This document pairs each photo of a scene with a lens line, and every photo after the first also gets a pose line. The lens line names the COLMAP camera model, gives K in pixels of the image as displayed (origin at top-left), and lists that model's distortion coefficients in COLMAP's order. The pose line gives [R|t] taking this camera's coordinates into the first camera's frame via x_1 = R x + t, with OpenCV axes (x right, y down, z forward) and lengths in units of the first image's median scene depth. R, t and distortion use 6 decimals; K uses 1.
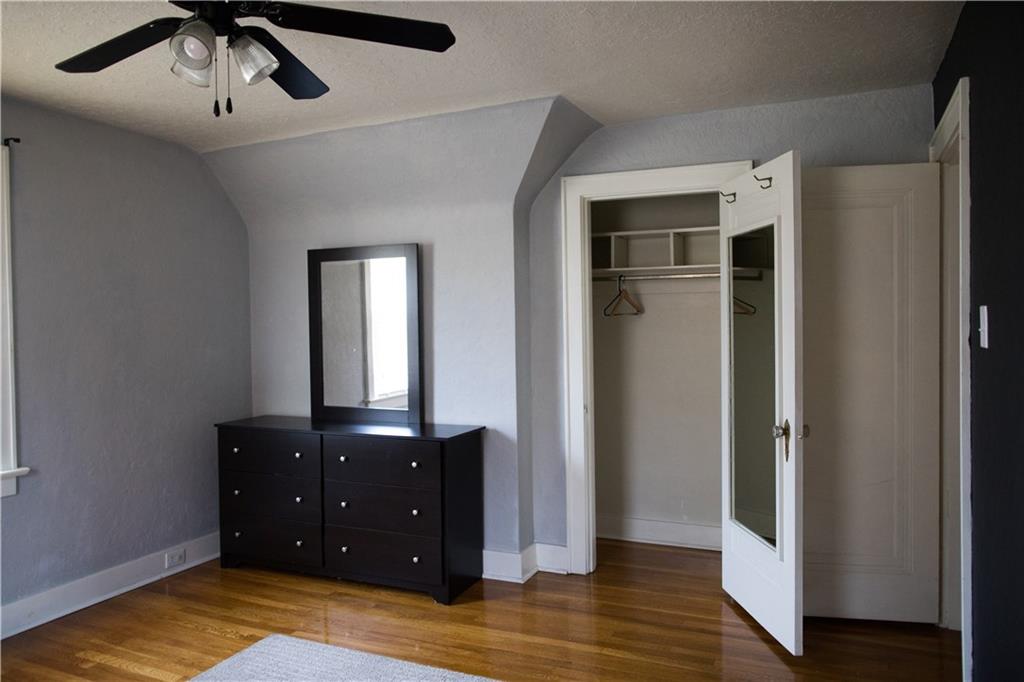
lens RADIAL K [[711.0, 0, 512.0], [0, 711.0, 341.0], [0, 0, 1]] dist [-0.047252, 0.040548]
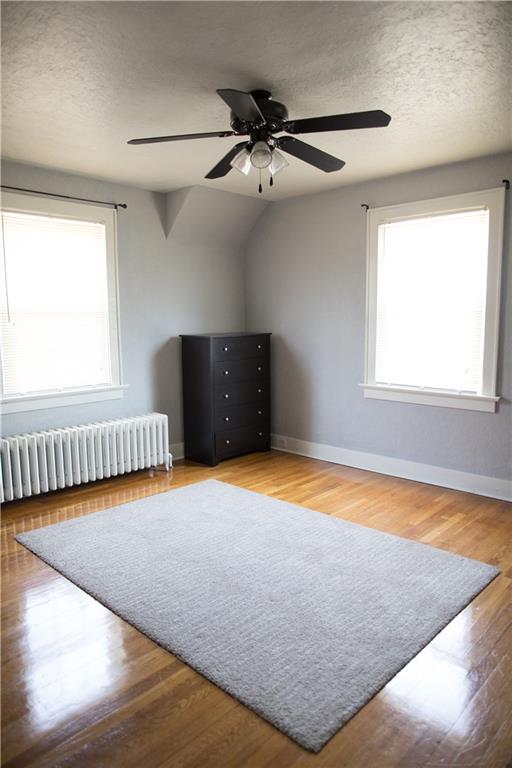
lens RADIAL K [[536.9, 0, 260.1], [0, 536.9, 379.0], [0, 0, 1]] dist [-0.042666, 0.061064]
pose [[-0.331971, 0.126464, -0.934774, 0.537348], [-0.003000, 0.990826, 0.135112, -0.016590], [0.943285, 0.047657, -0.328546, 0.818221]]
